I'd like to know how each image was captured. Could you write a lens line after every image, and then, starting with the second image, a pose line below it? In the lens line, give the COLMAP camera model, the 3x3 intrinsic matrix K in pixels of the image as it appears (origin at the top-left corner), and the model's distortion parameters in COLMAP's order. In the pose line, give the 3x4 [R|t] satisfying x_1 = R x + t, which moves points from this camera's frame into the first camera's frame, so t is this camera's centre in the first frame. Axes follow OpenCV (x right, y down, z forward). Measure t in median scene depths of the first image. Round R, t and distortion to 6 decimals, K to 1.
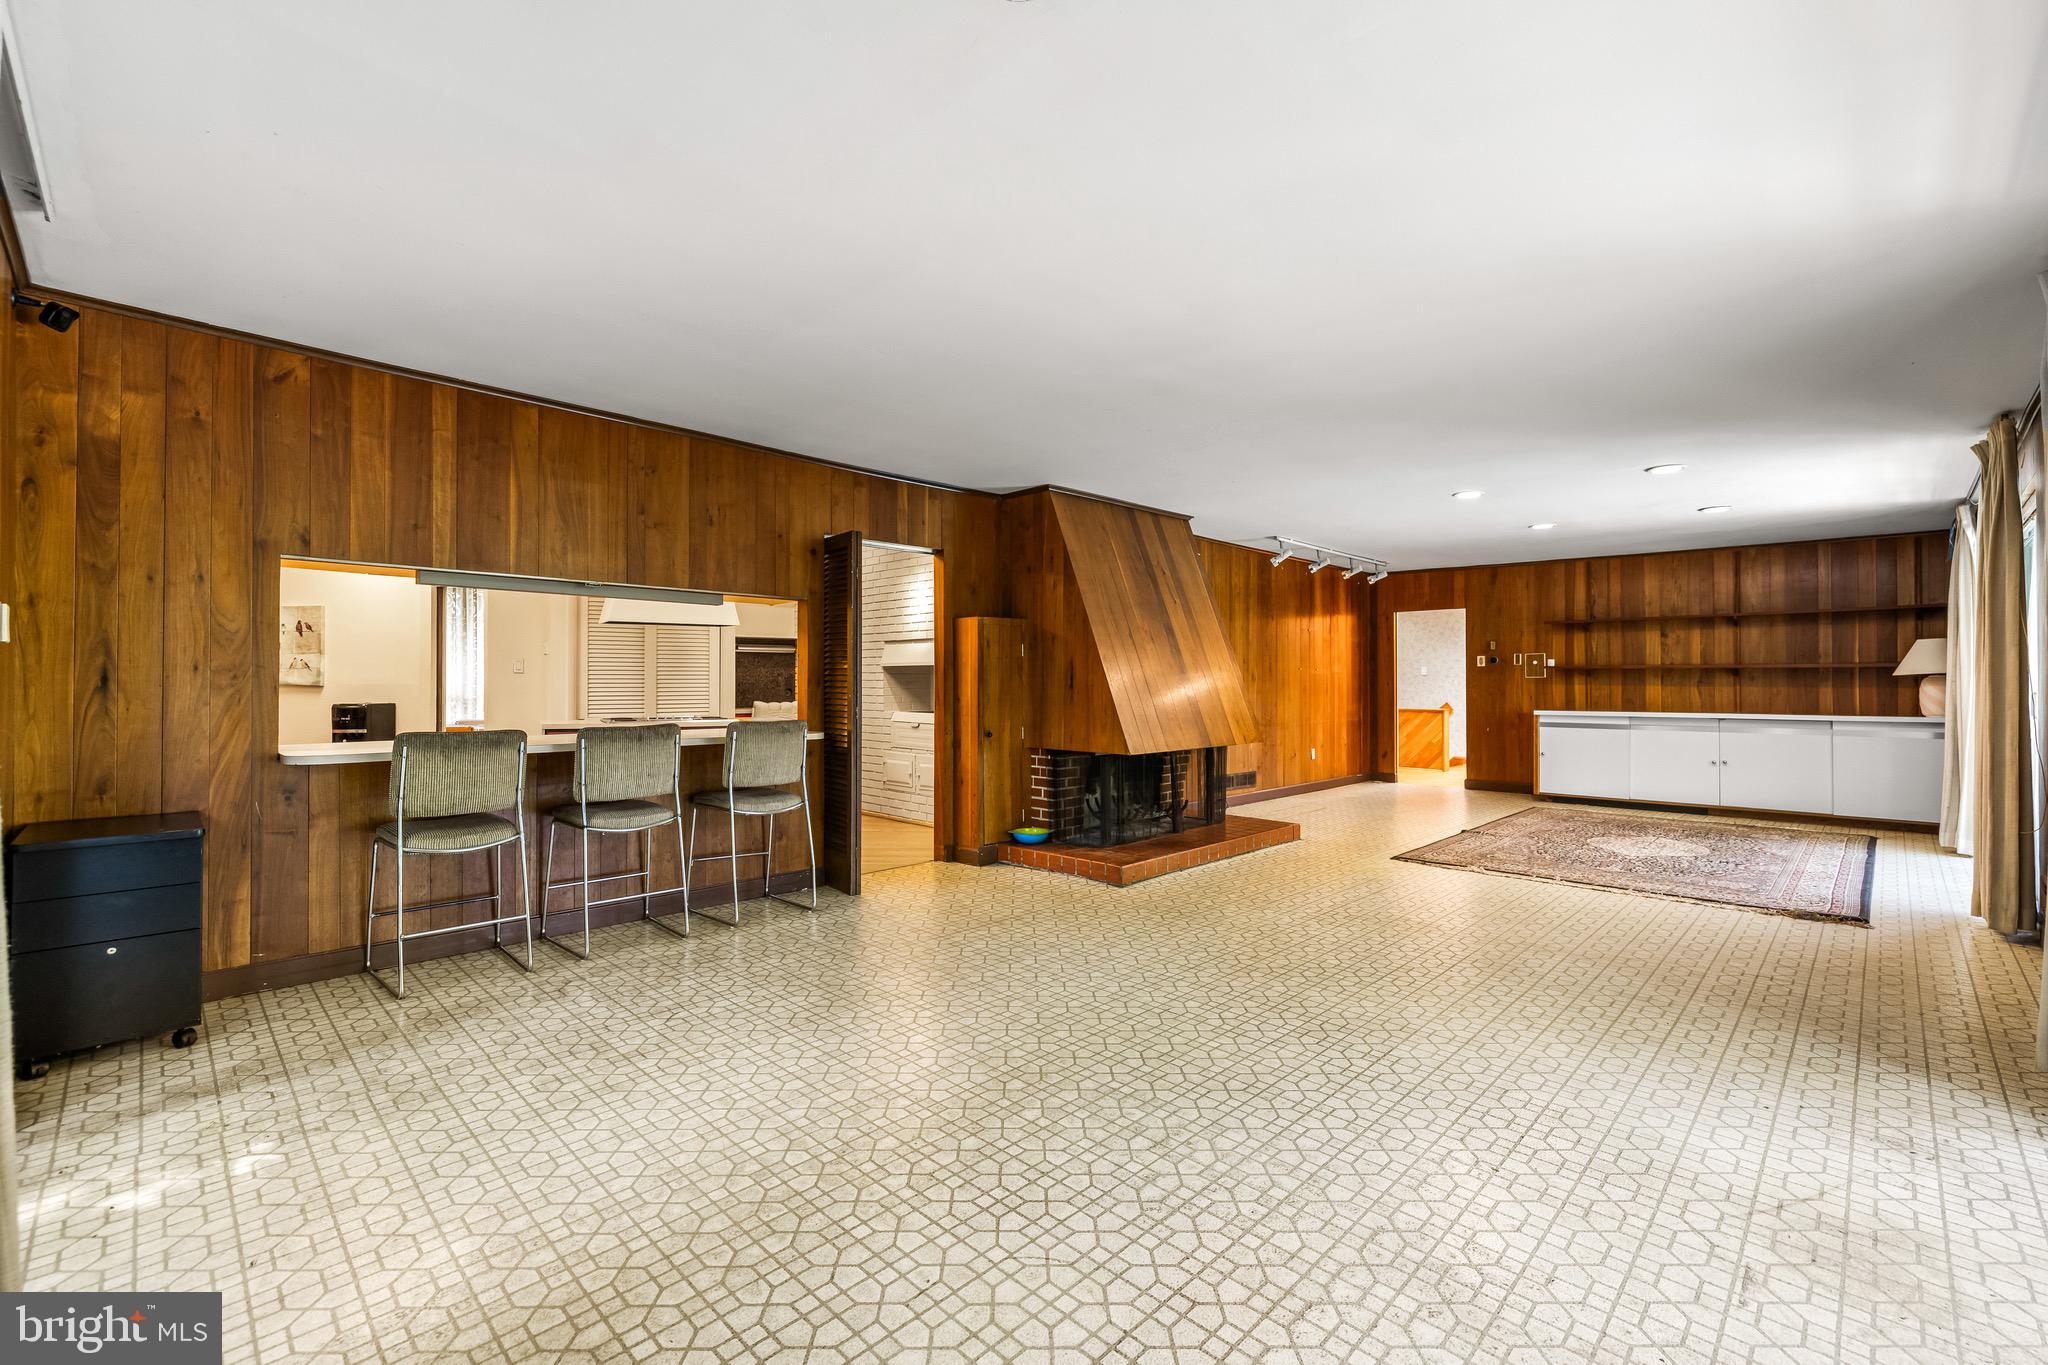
lens RADIAL K [[865.8, 0, 1029.7], [0, 865.8, 679.9], [0, 0, 1]] dist [-0.003833, 0.002228]
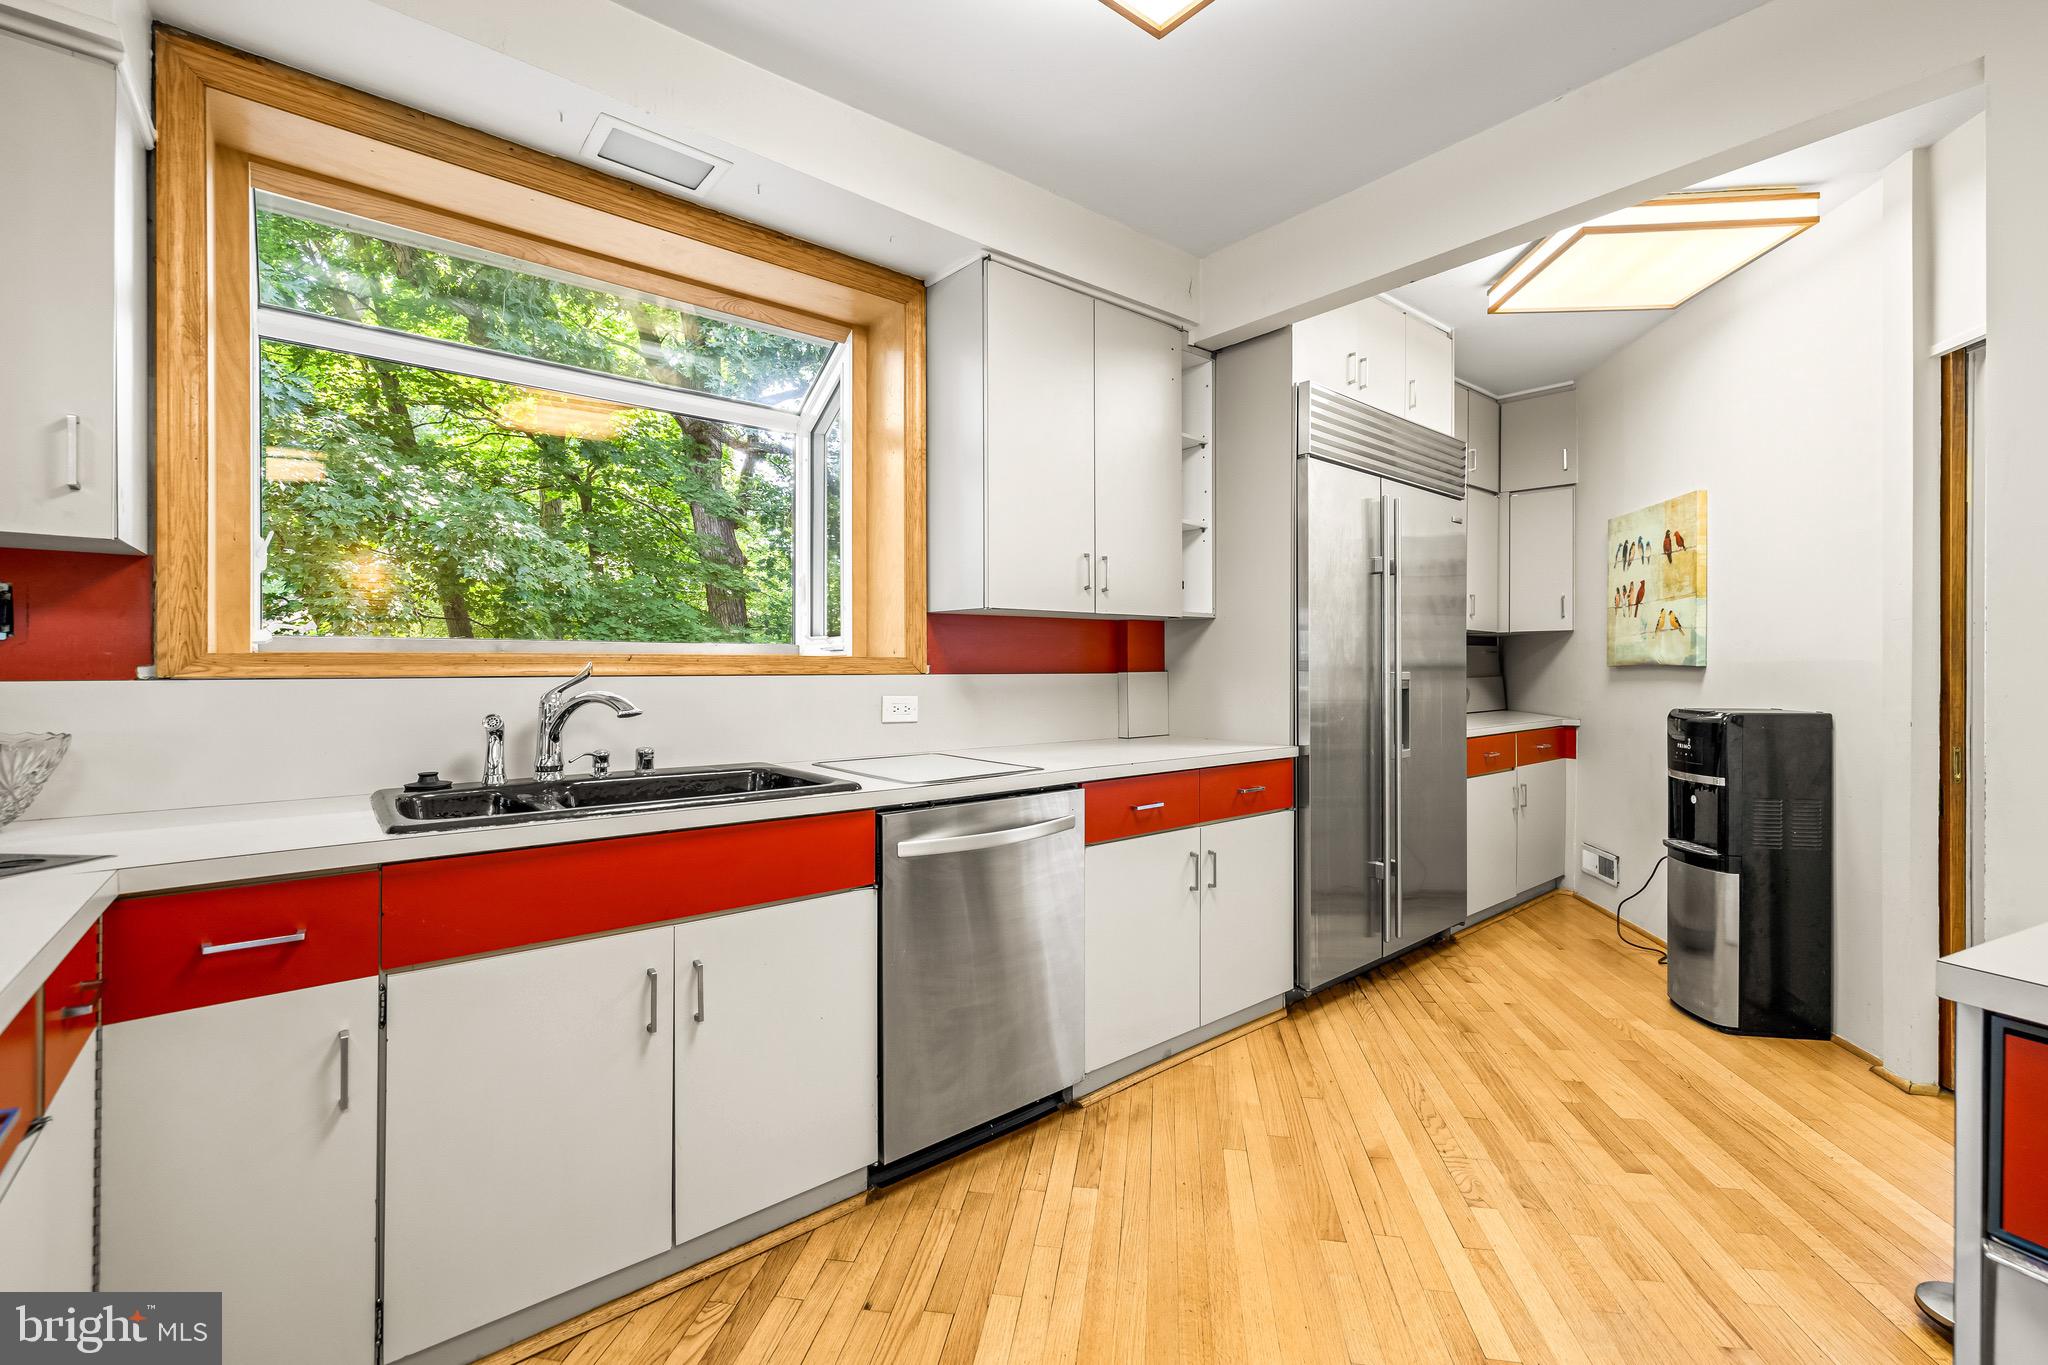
lens RADIAL K [[865.8, 0, 1041.6], [0, 865.8, 667.3], [0, 0, 1]] dist [-0.003833, 0.002228]
pose [[-0.098571, 0.001743, -0.995129, -0.304089], [0.004093, 0.999991, 0.001346, 0.004206], [0.995122, -0.003941, -0.098577, 0.632628]]
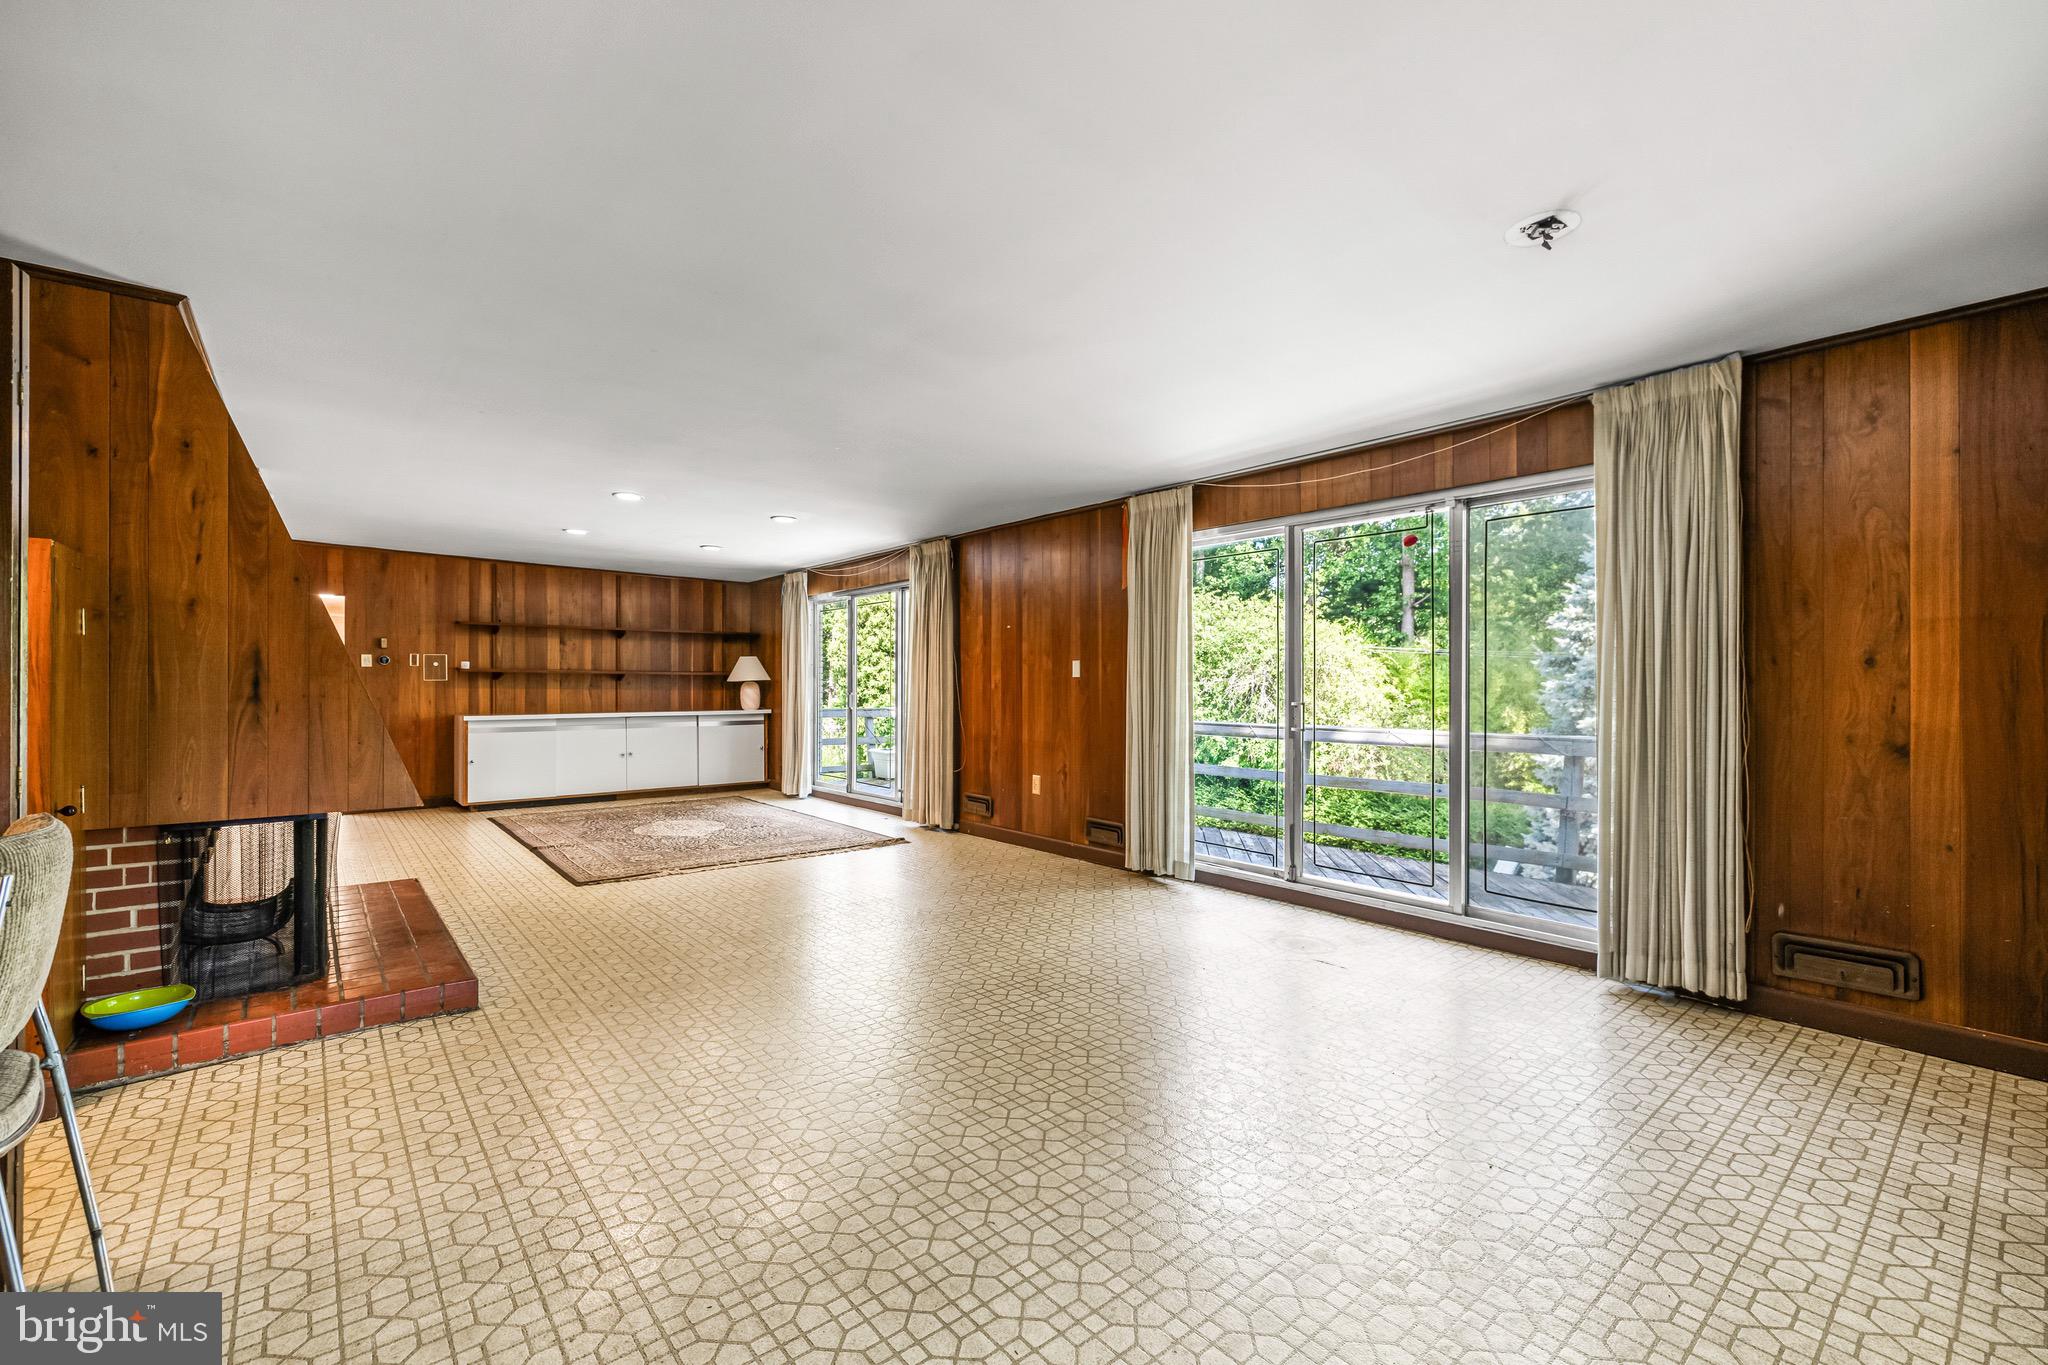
lens RADIAL K [[865.8, 0, 1022.6], [0, 865.8, 683.5], [0, 0, 1]] dist [-0.003833, 0.002228]
pose [[0.100665, 0.000832, 0.994920, -0.308018], [-0.004624, 0.999989, -0.000369, -0.002539], [-0.994910, -0.004564, 0.100668, 0.332040]]
